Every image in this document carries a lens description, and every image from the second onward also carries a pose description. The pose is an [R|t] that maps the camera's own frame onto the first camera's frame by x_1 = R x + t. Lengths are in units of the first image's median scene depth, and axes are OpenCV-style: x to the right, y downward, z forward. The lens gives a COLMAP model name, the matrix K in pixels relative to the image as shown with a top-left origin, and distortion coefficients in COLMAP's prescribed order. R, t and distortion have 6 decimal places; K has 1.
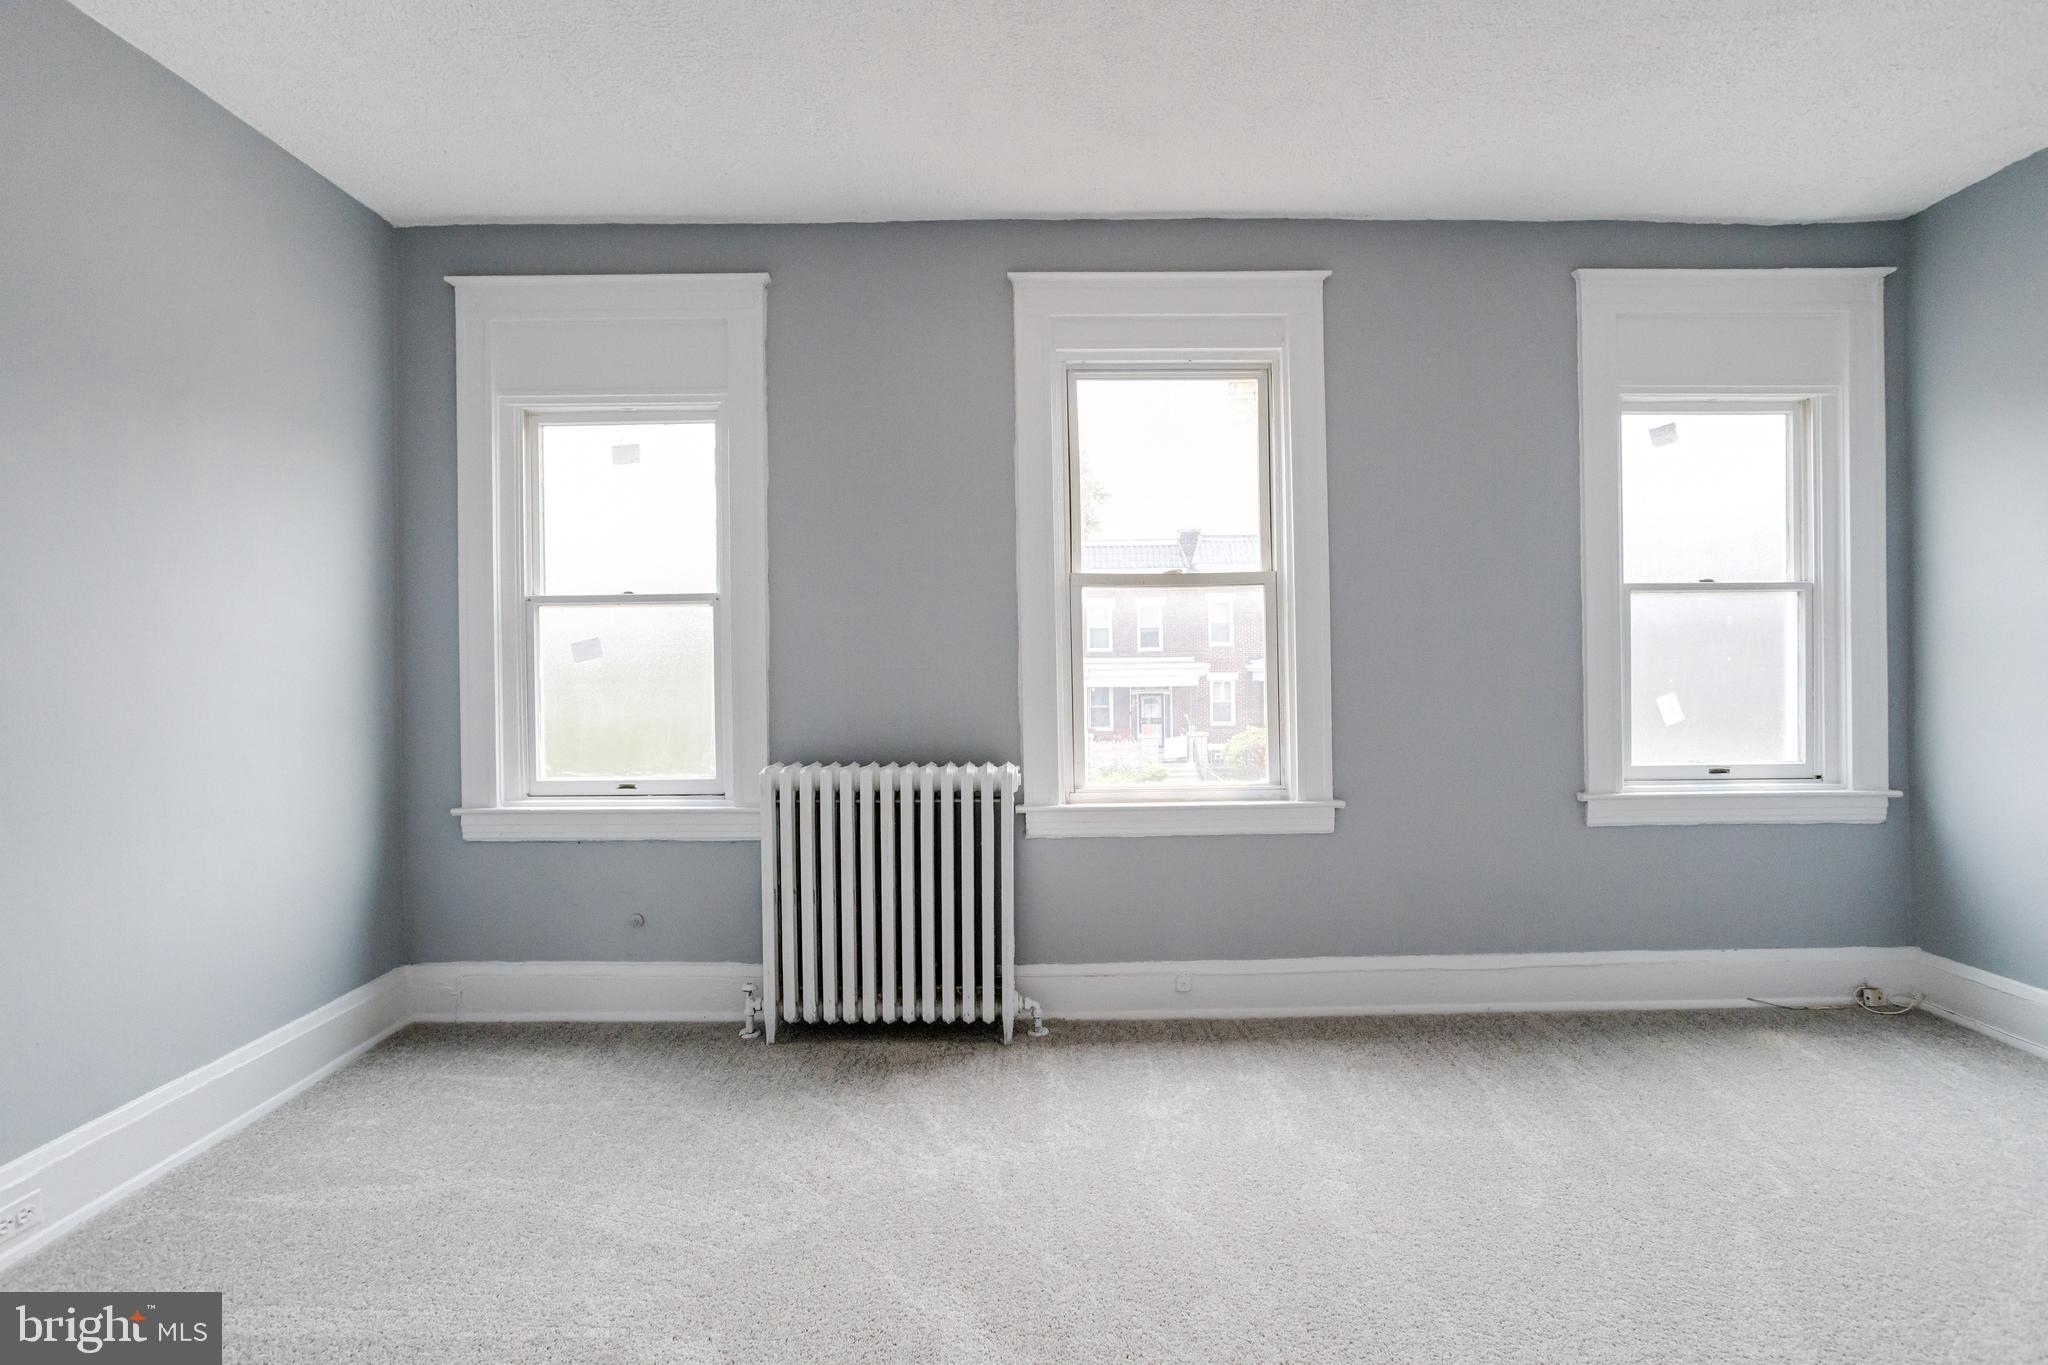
lens RADIAL K [[1008.8, 0, 1023.0], [0, 1008.8, 685.0], [0, 0, 1]] dist [-0.045507, 0.026969]
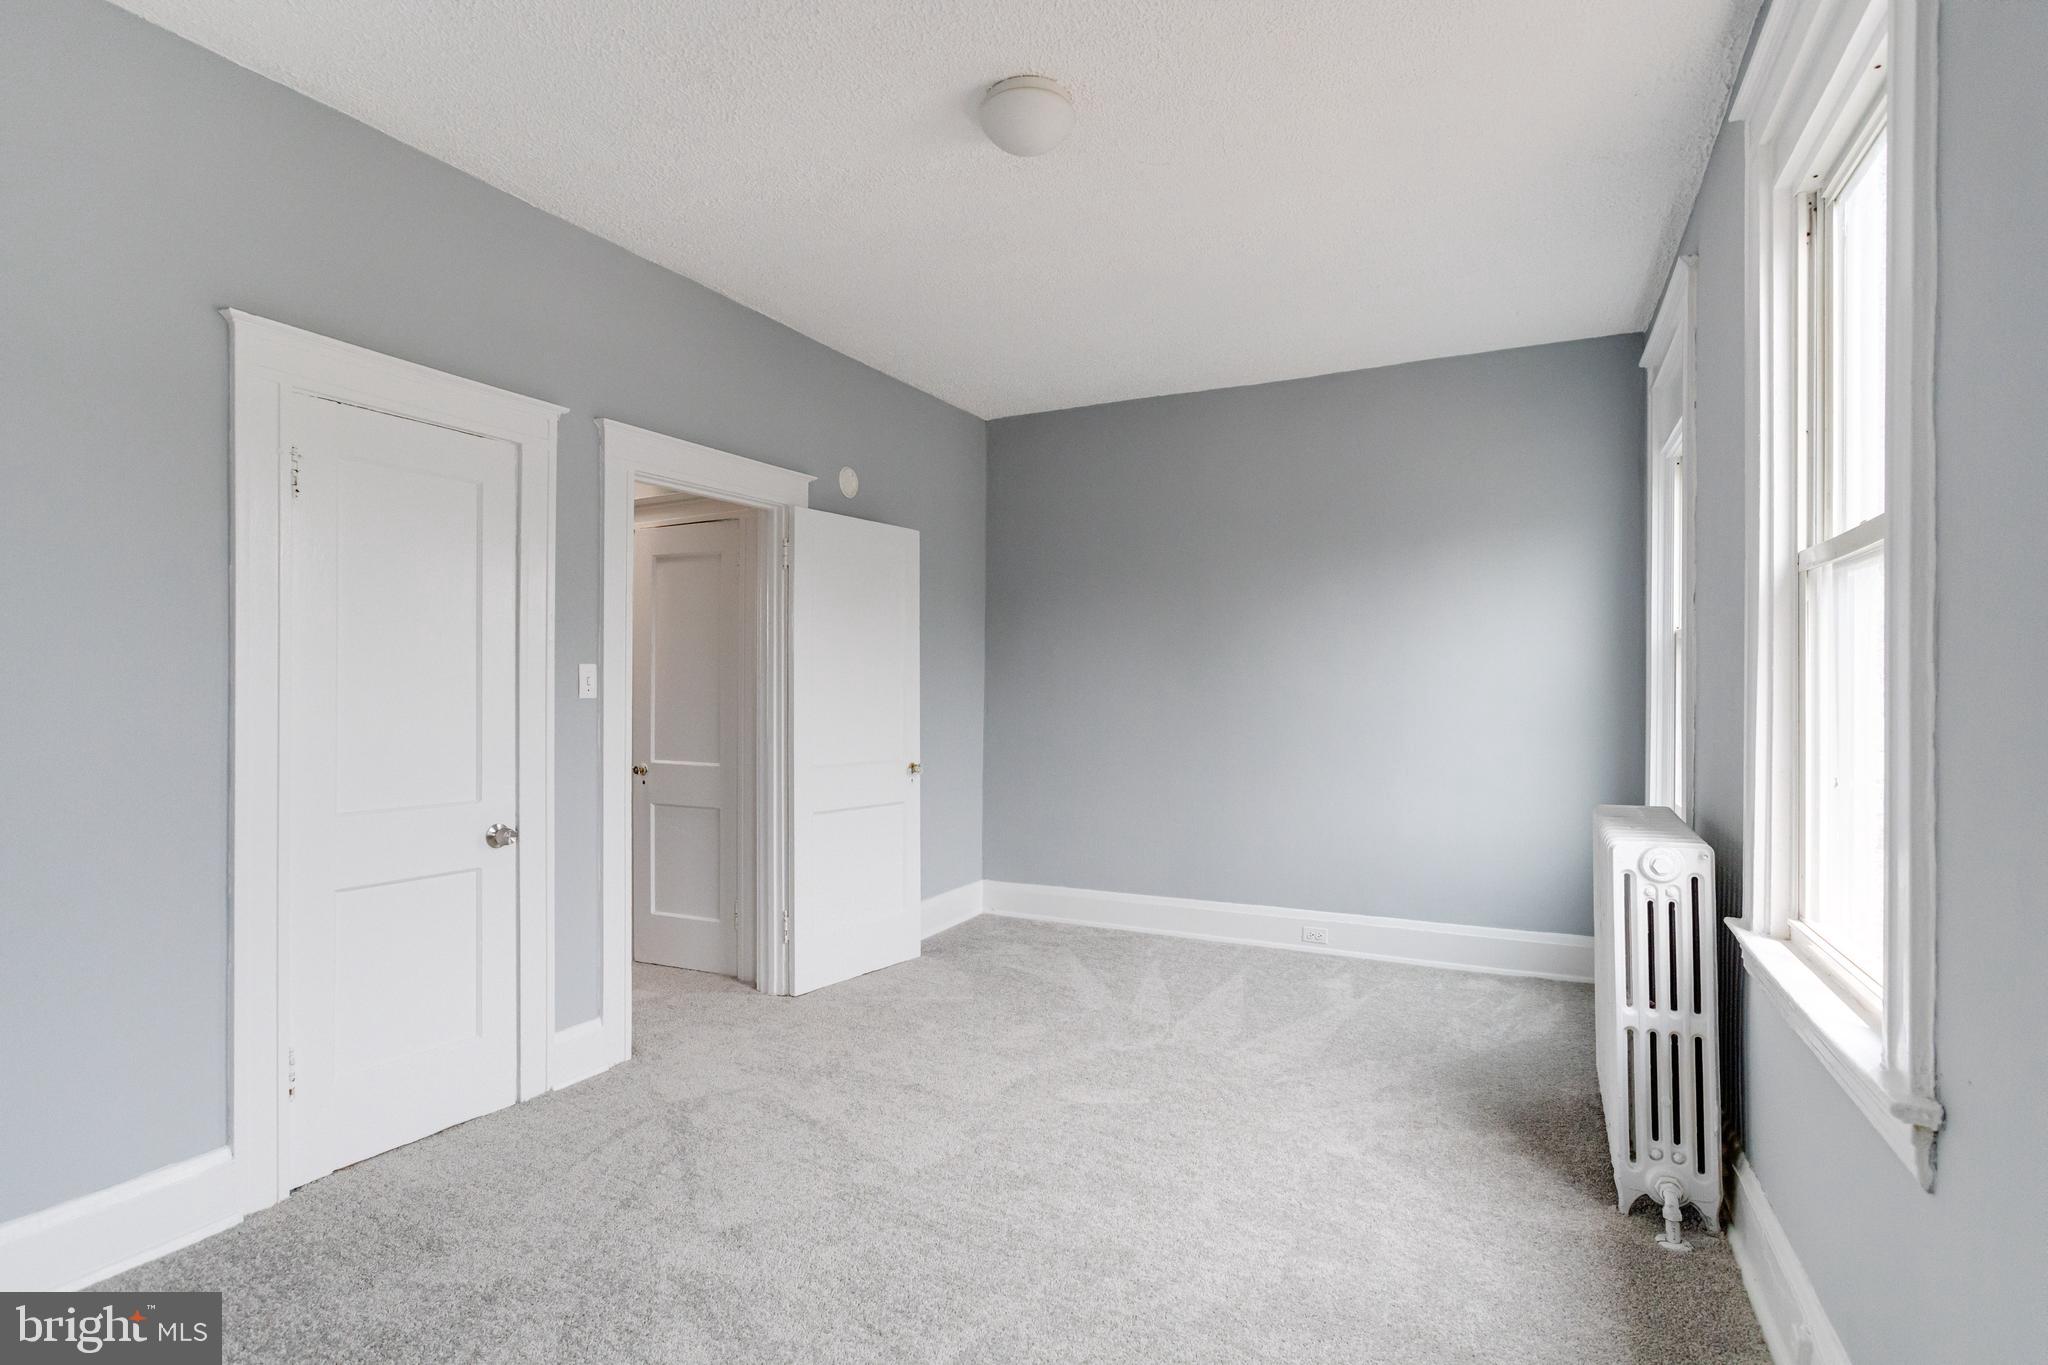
lens RADIAL K [[1008.8, 0, 1023.0], [0, 1008.8, 685.0], [0, 0, 1]] dist [-0.045507, 0.026969]
pose [[-0.449893, 0.008252, -0.893044, 0.794773], [-0.000307, 0.999956, 0.009394, -0.039611], [0.893082, 0.004501, -0.449871, 0.878376]]
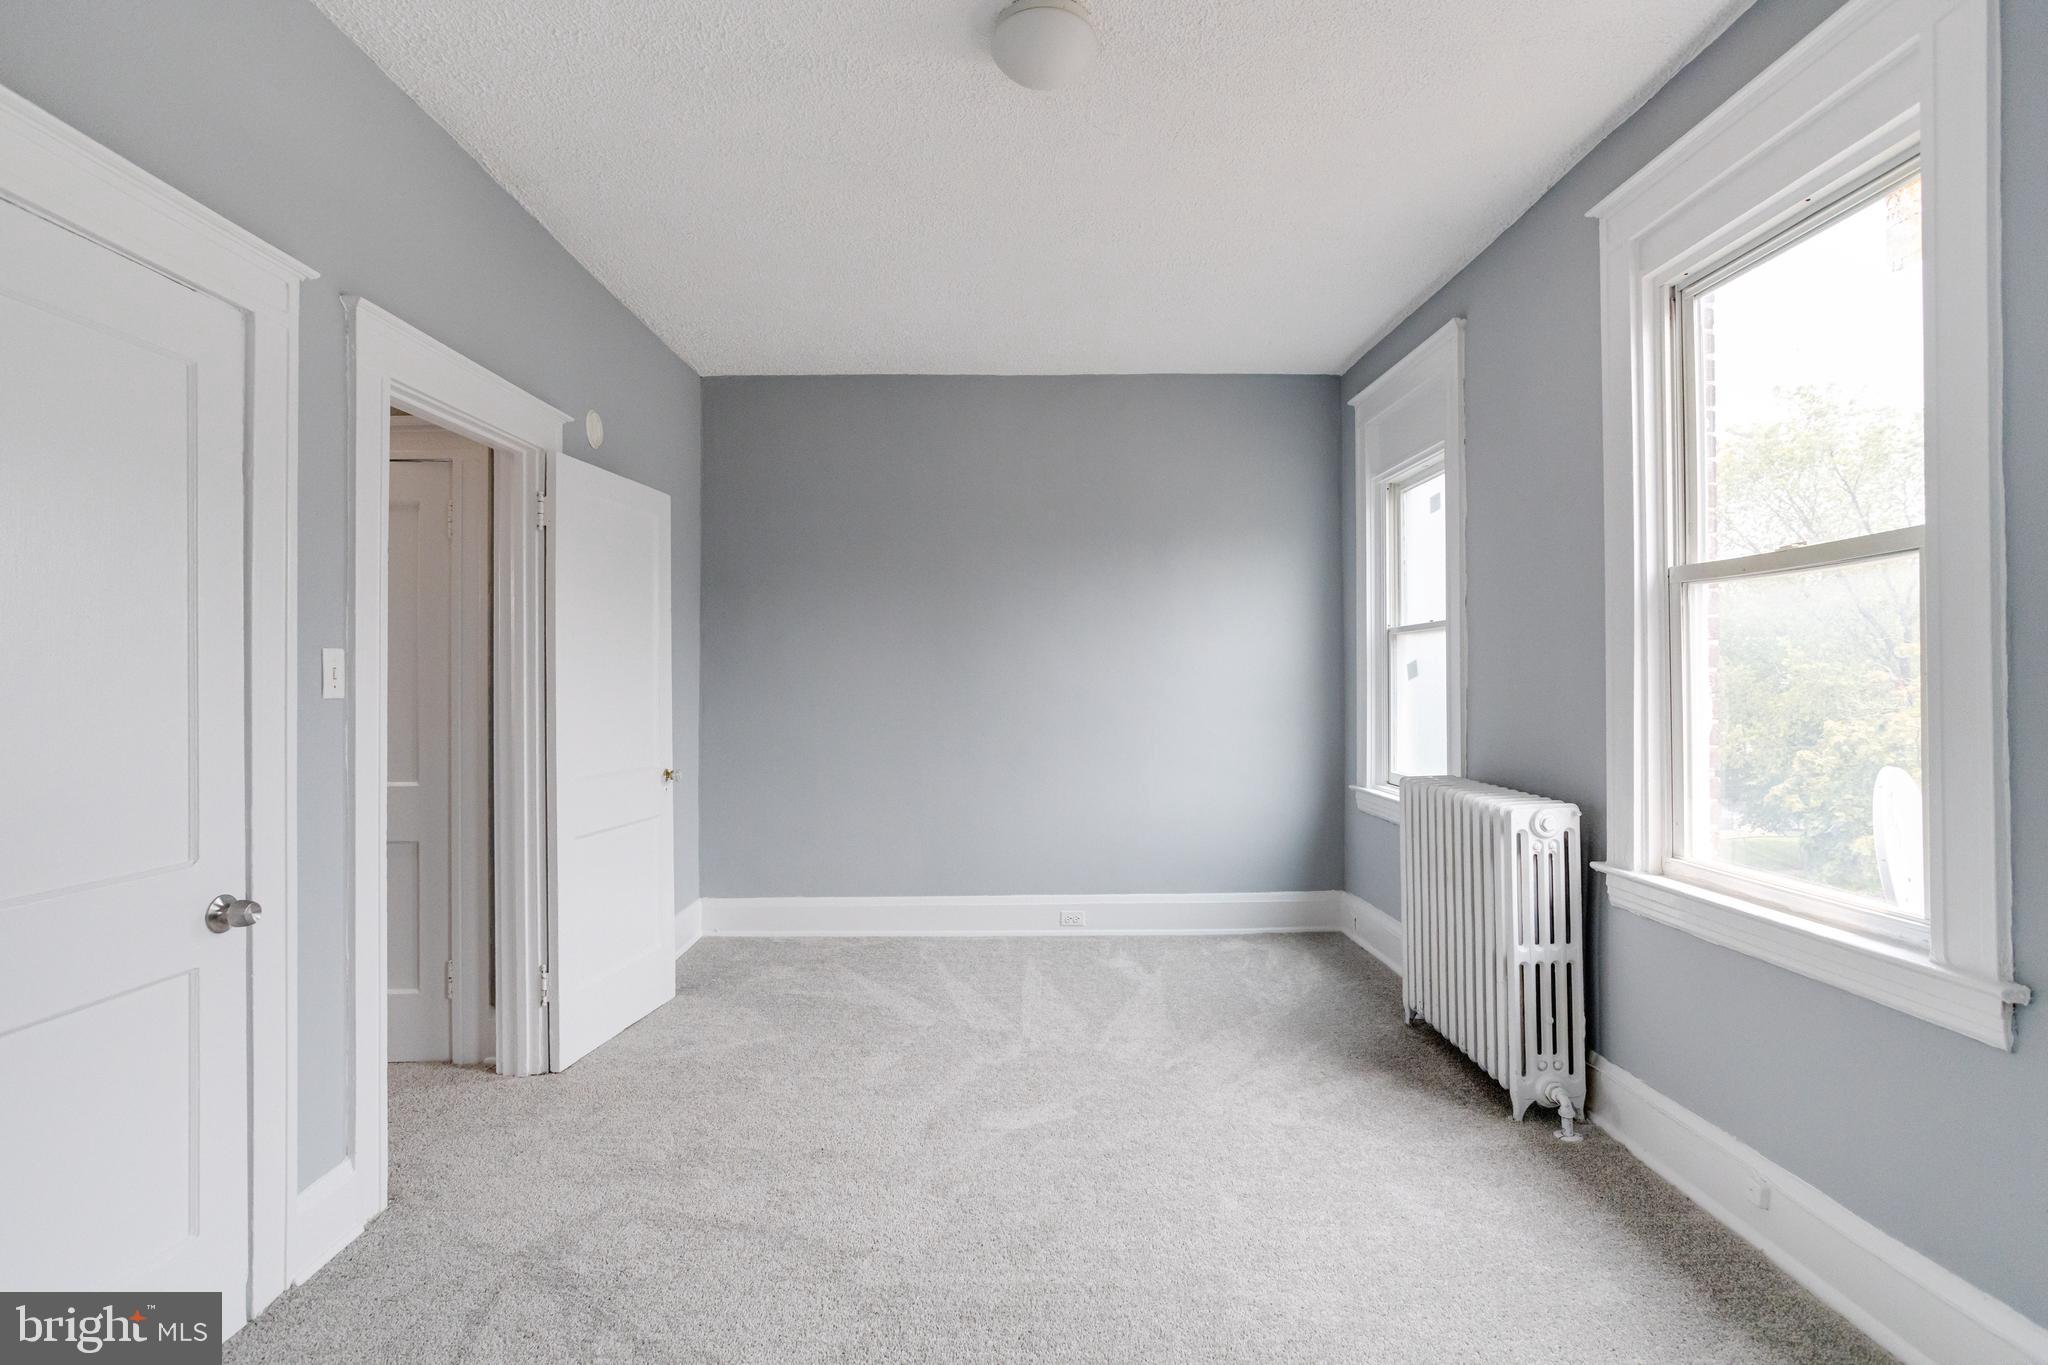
lens RADIAL K [[995.0, 0, 1039.0], [0, 995.0, 671.8], [0, 0, 1]] dist [-0.046479, 0.028139]
pose [[0.026960, 0.005054, -0.999624, 0.785258], [0.000140, 0.999987, 0.005059, -0.038334], [0.999637, -0.000277, 0.026959, 0.524497]]
